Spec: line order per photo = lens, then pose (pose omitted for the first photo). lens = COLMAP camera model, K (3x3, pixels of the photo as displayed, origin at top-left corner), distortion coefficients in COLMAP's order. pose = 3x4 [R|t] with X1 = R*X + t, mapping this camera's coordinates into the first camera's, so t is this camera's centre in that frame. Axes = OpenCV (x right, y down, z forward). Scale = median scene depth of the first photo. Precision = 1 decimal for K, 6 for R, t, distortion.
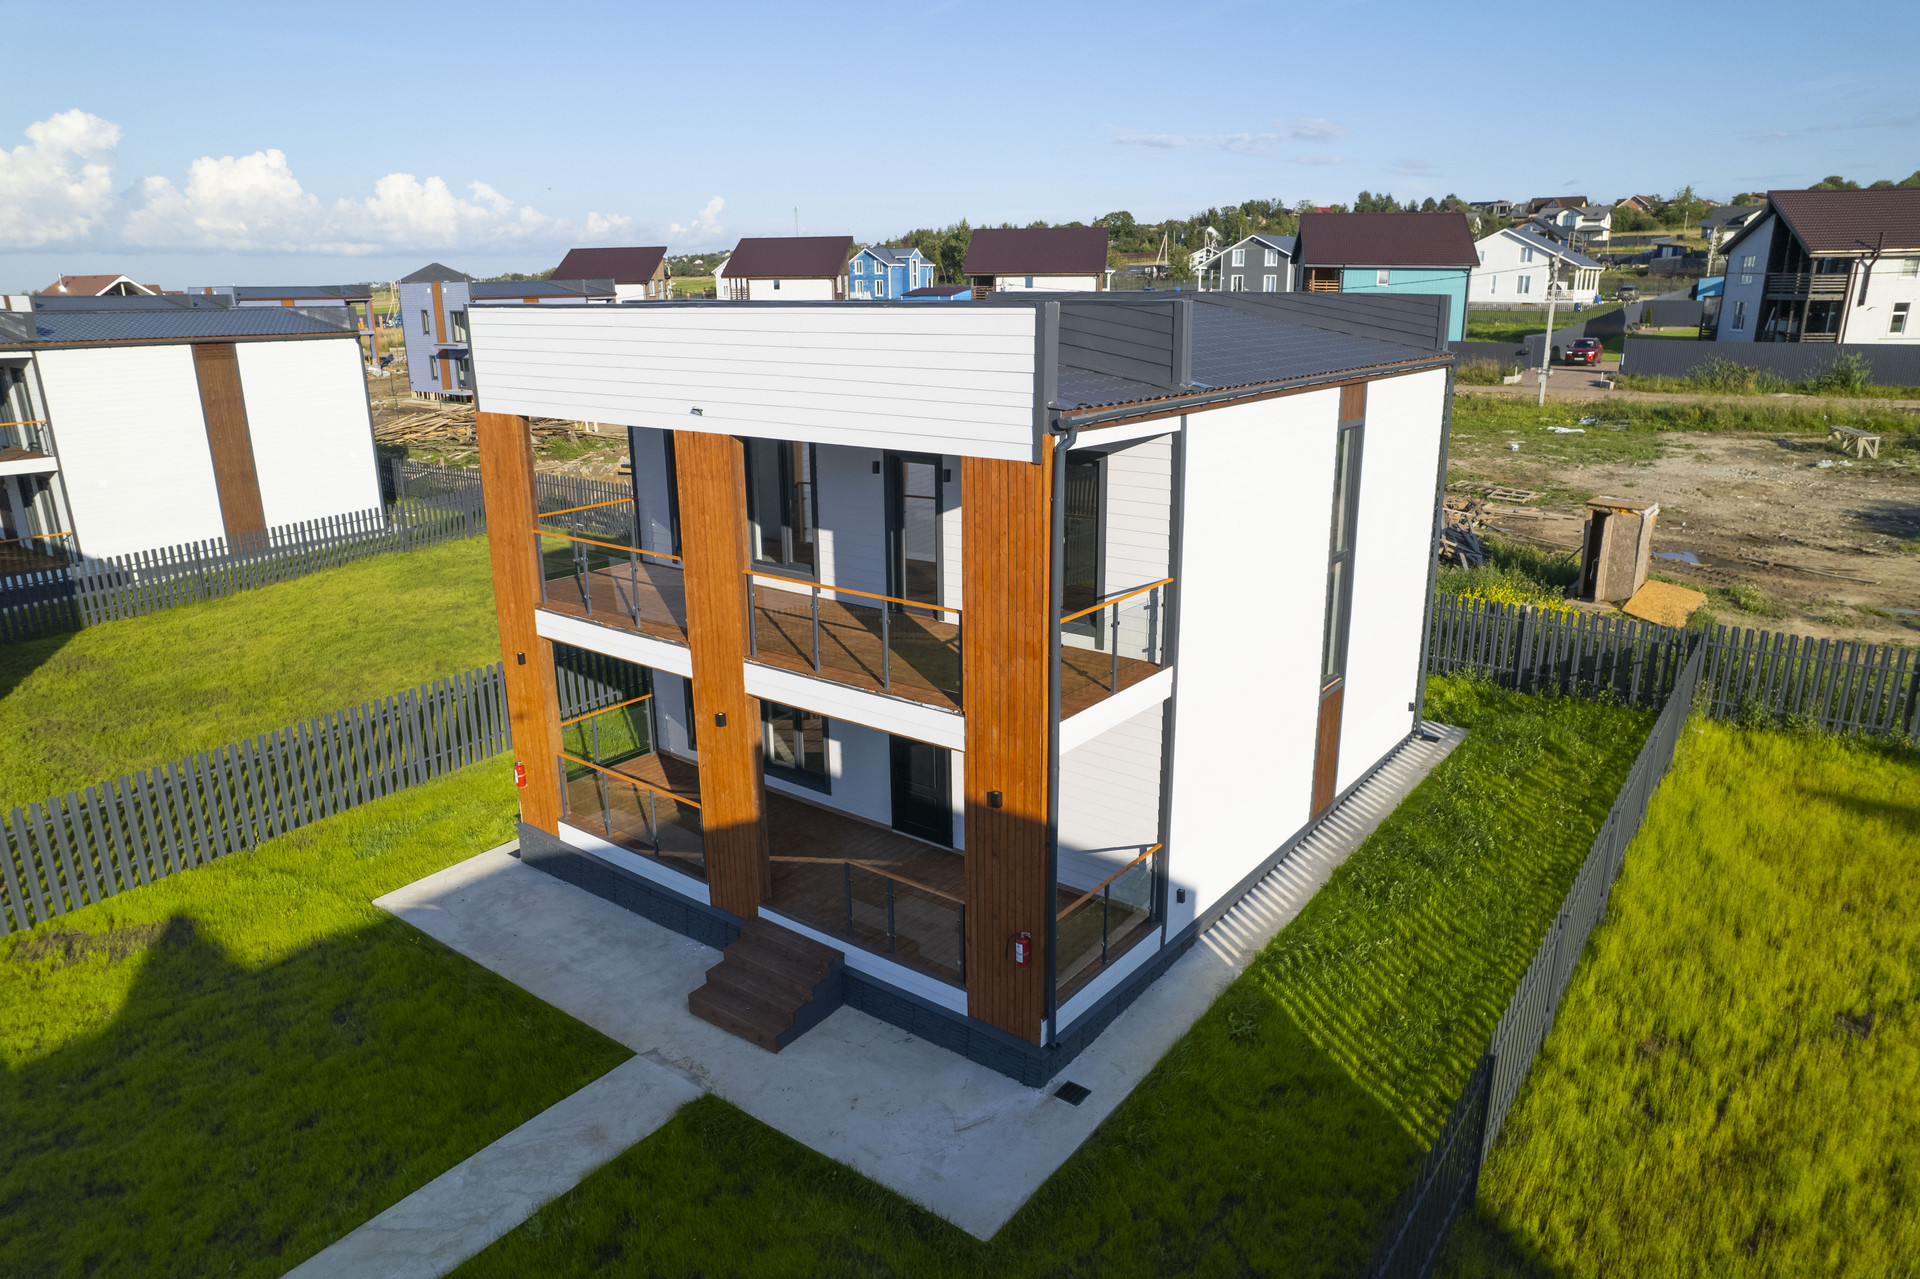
lens RADIAL K [[1240.8, 0, 966.6], [0, 1240.8, 649.7], [0, 0, 1]] dist [-0.070045, 0.067041]
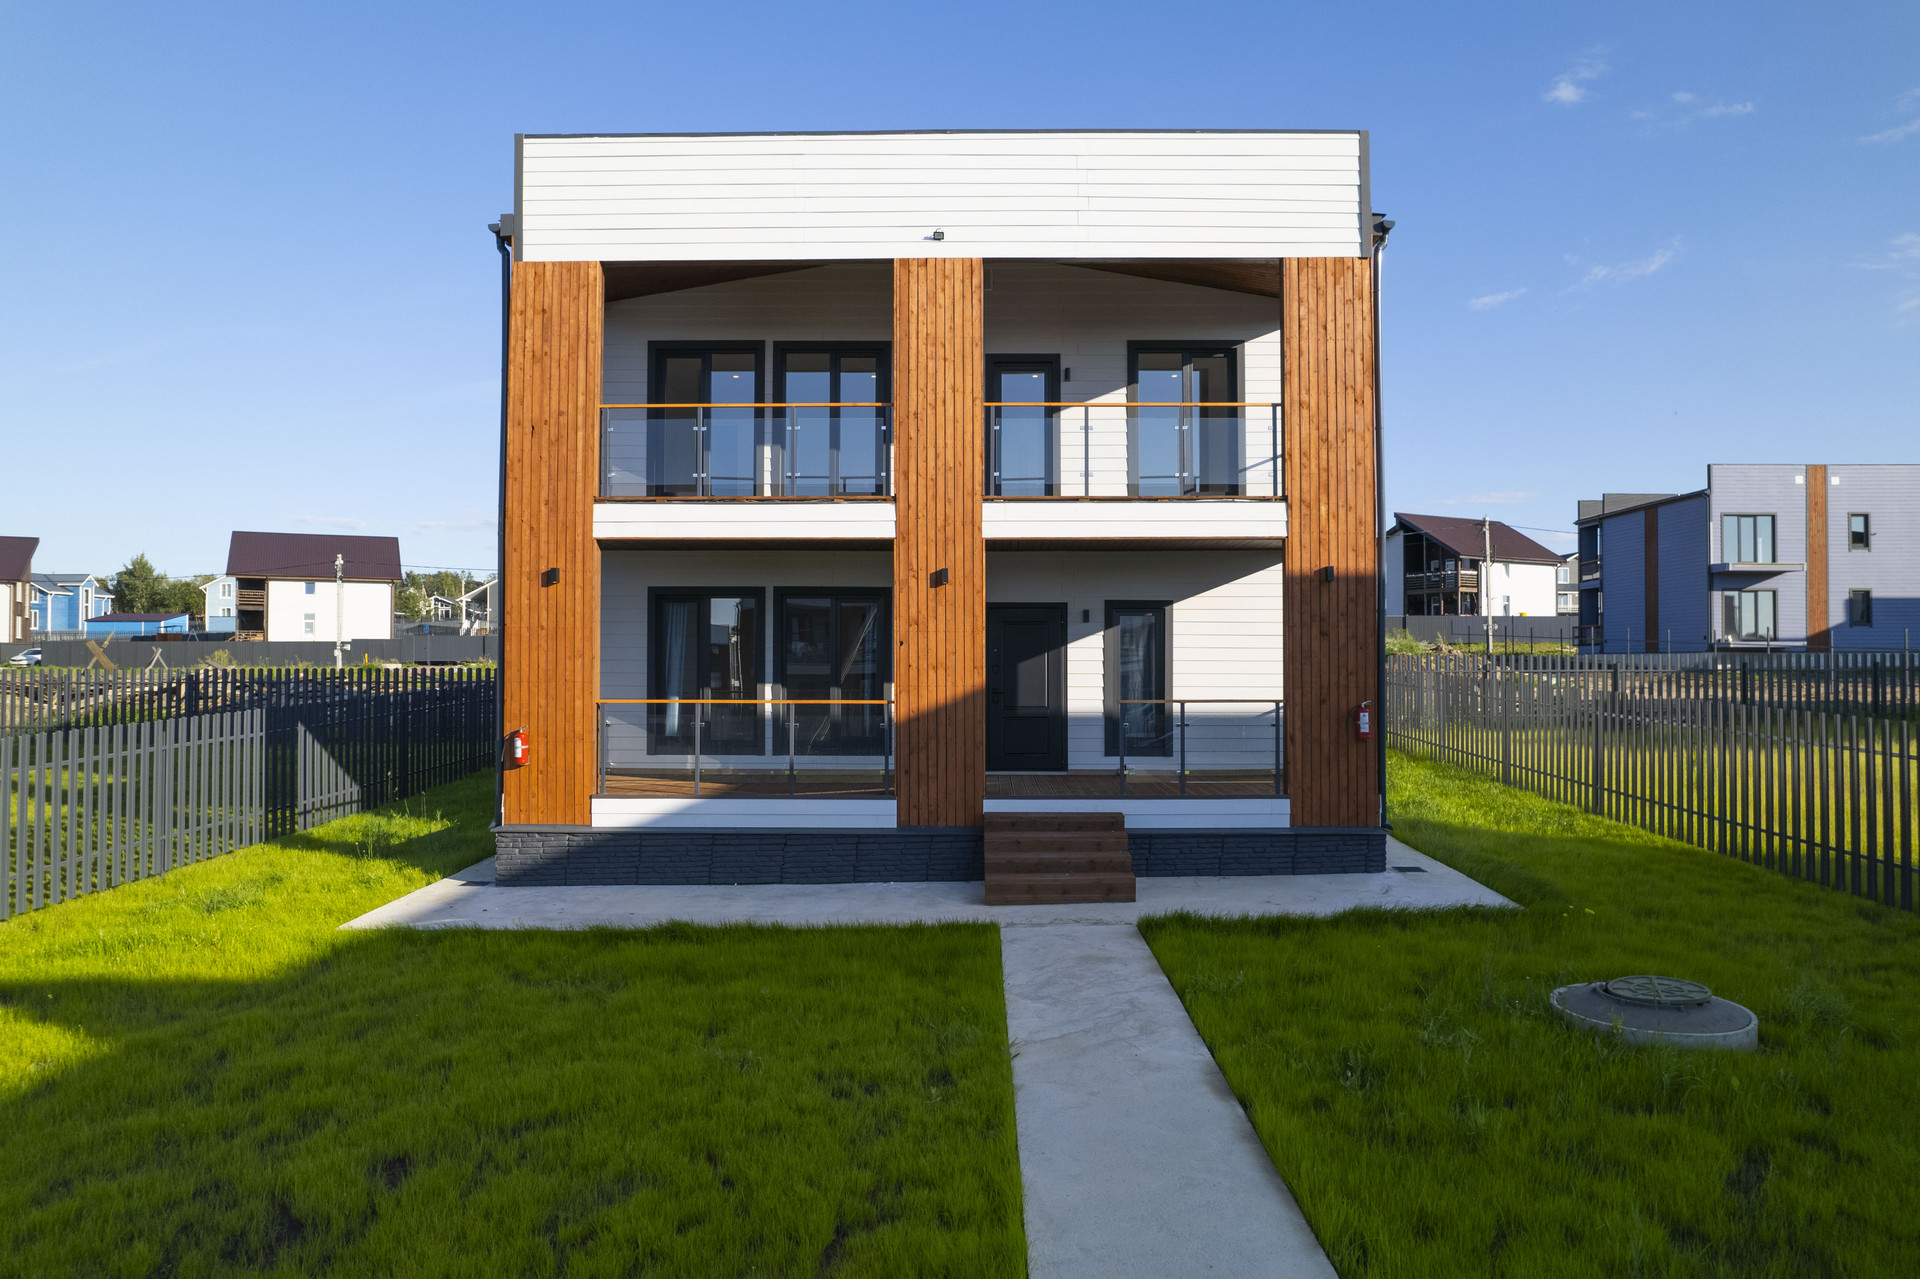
lens RADIAL K [[1240.8, 0, 975.6], [0, 1240.8, 644.8], [0, 0, 1]] dist [-0.070045, 0.067041]
pose [[0.798249, 0.018155, 0.602054, -0.701425], [0.165346, 0.954542, -0.248012, 0.322244], [-0.579189, 0.297522, 0.758960, 0.324593]]
